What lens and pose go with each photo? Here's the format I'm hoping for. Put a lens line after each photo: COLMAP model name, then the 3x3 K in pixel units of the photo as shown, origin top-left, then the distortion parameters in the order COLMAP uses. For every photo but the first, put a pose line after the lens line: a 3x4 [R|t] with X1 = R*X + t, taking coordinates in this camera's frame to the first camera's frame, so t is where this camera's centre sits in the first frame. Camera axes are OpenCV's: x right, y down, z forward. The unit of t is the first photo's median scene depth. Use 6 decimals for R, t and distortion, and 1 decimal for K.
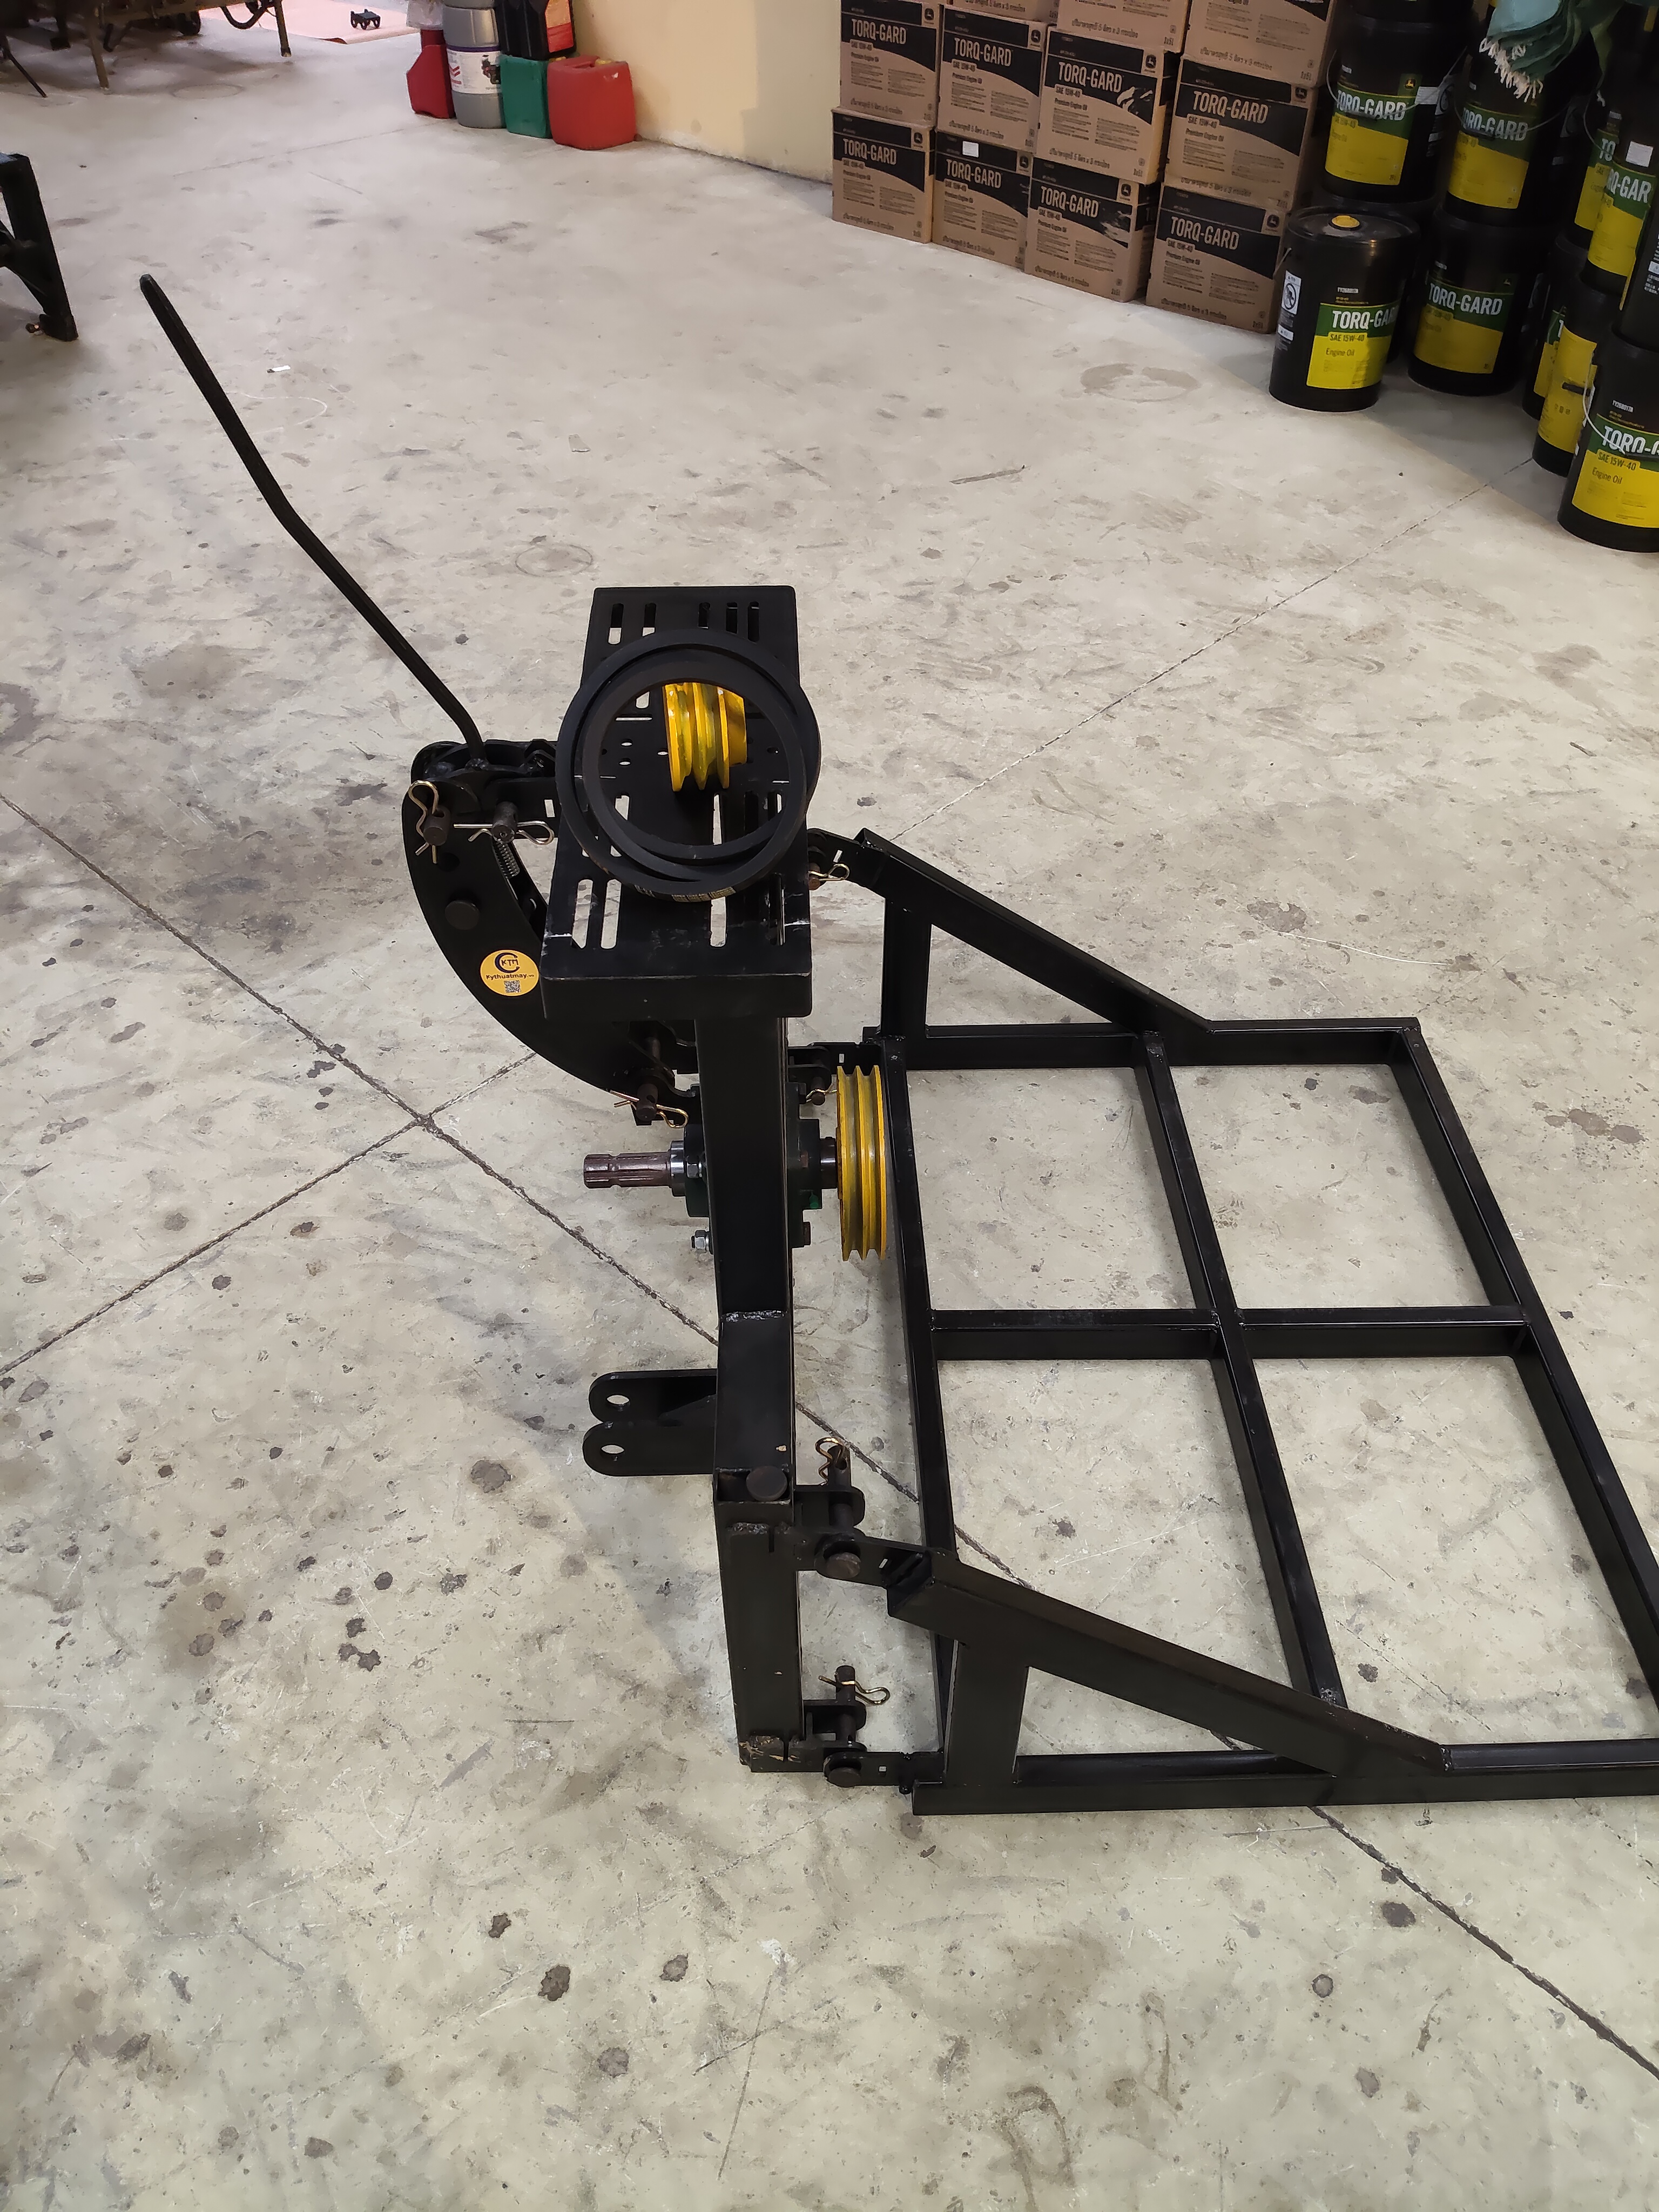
lens RADIAL K [[1669.3, 0, 839.6], [0, 1669.3, 1094.4], [0, 0, 1]] dist [0.033730, -0.096138]
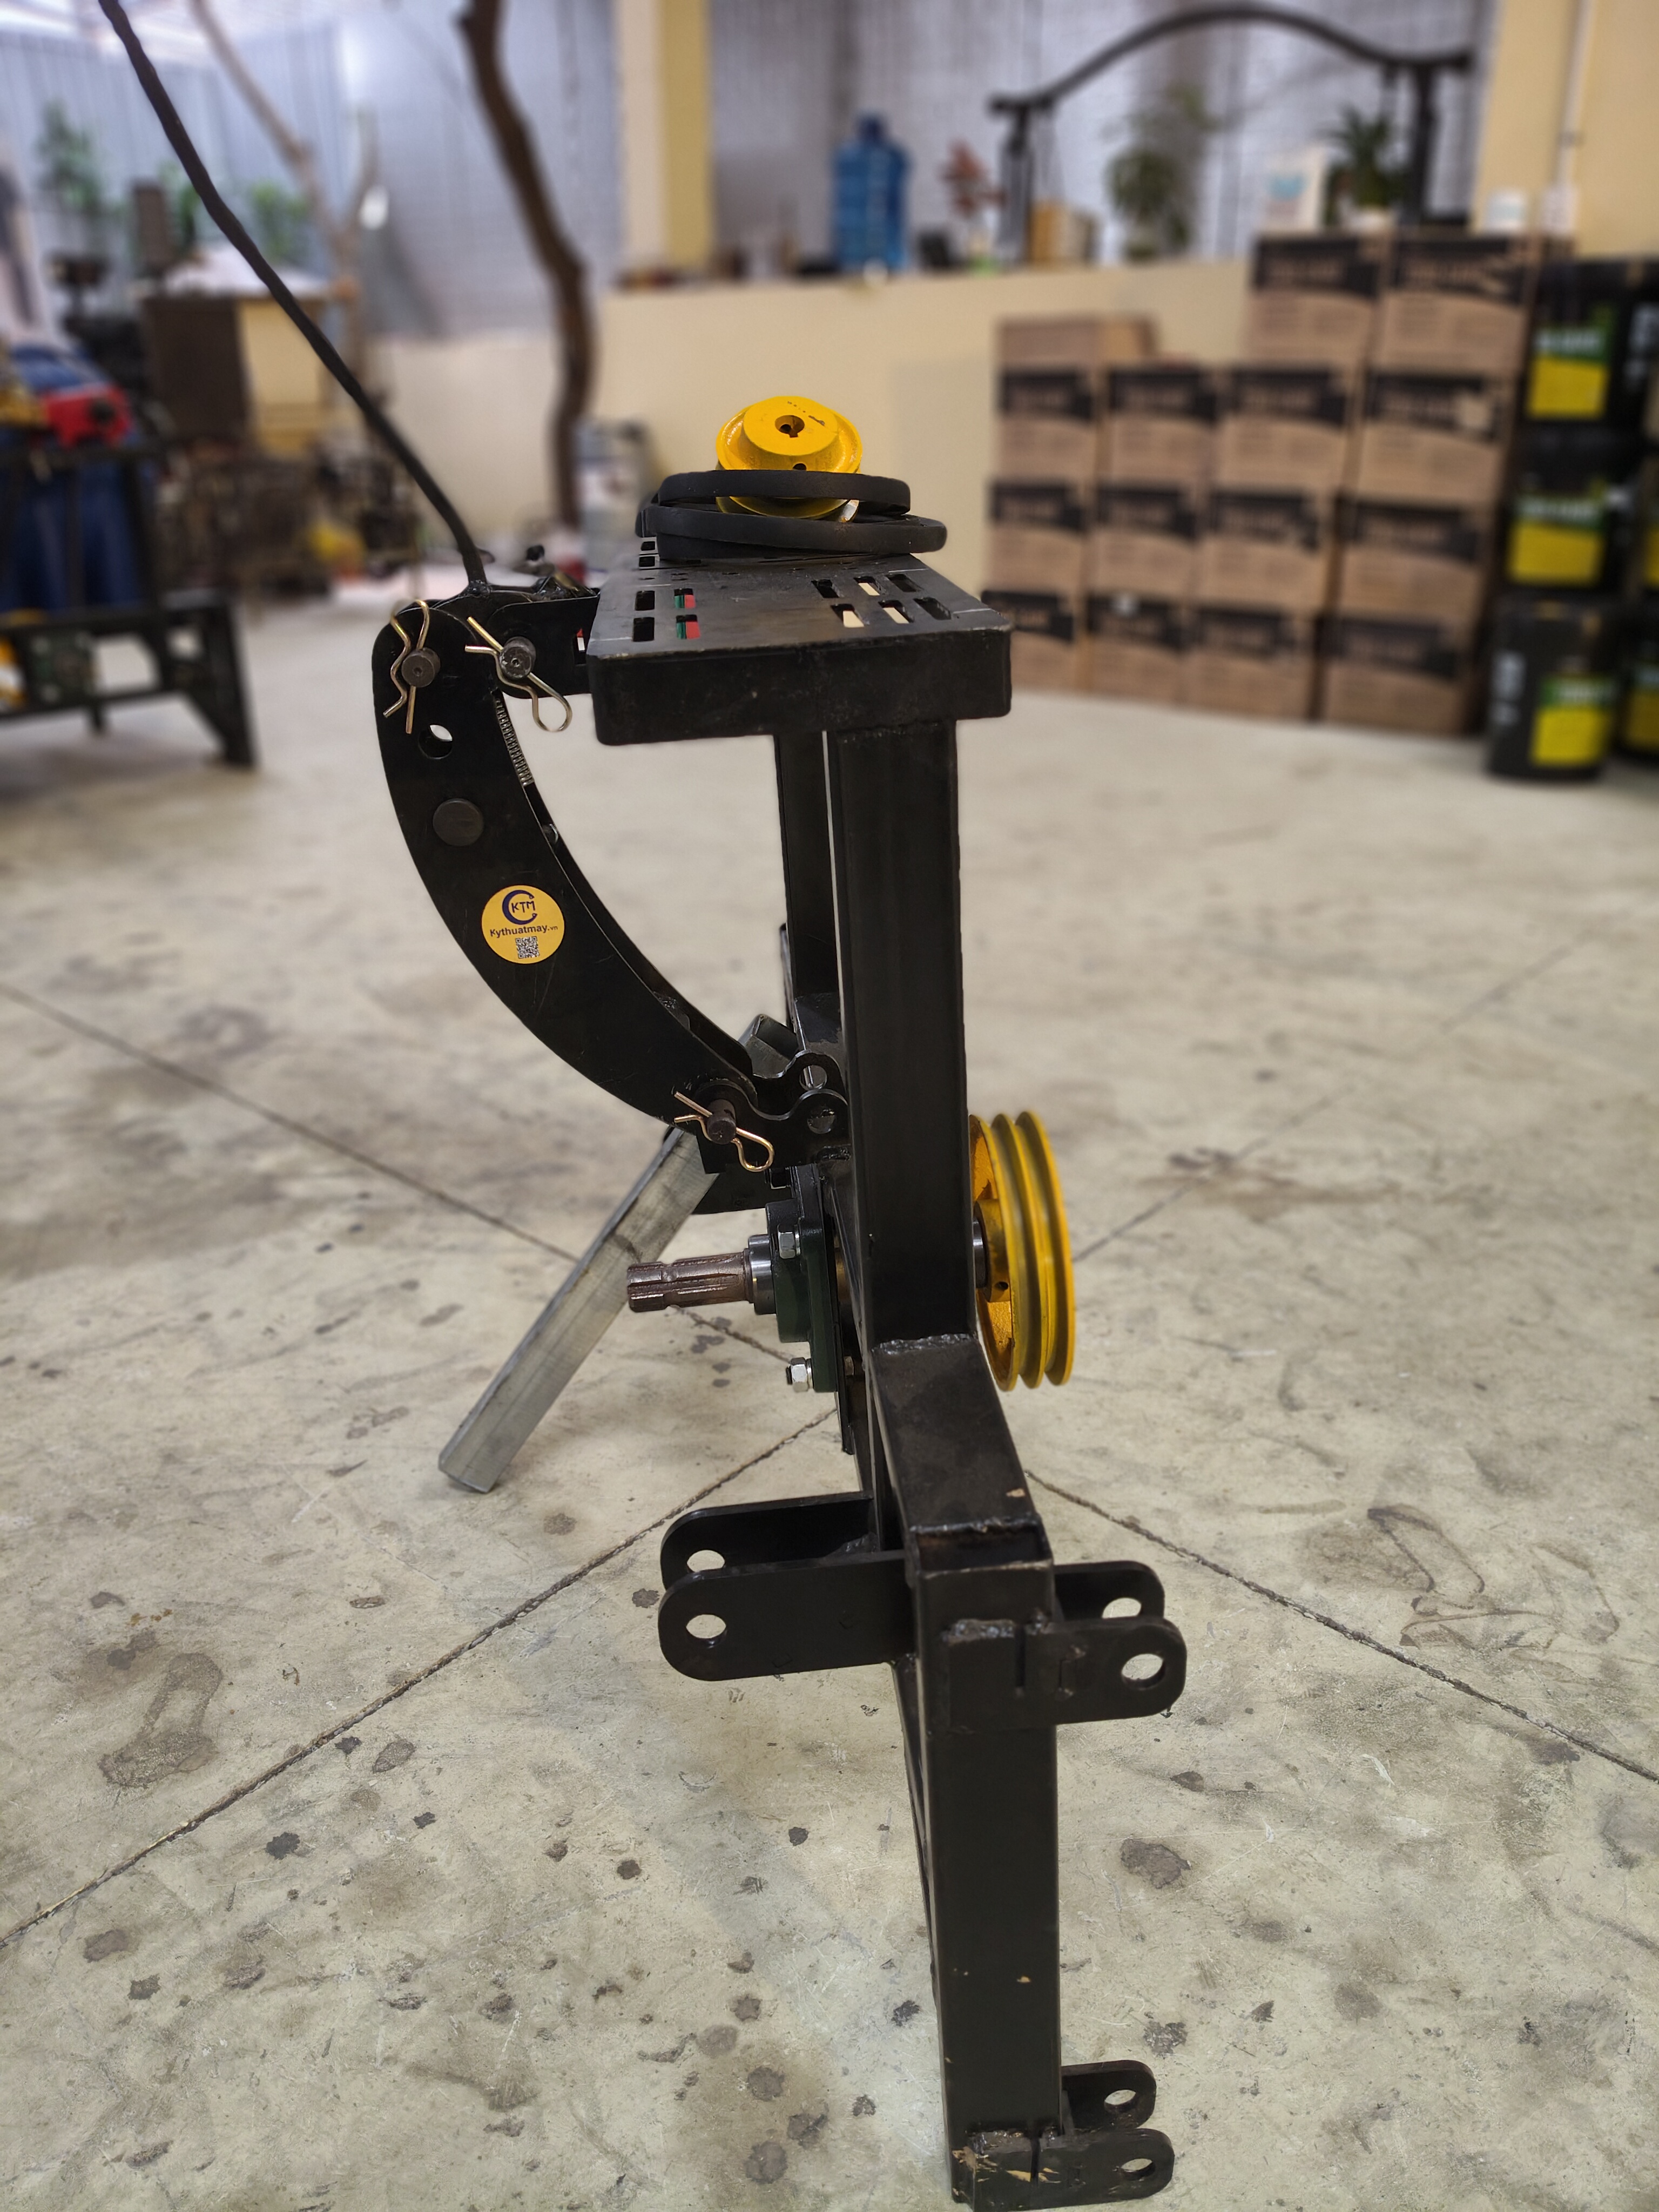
lens RADIAL K [[1659.3, 0, 829.5], [0, 1659.3, 1106.0], [0, 0, 1]] dist [0.043667, -0.103426]
pose [[0.999612, -0.027203, 0.006024, -0.267885], [0.027687, 0.945630, -0.324065, 0.132159], [0.003119, 0.324105, 0.946016, 0.270007]]
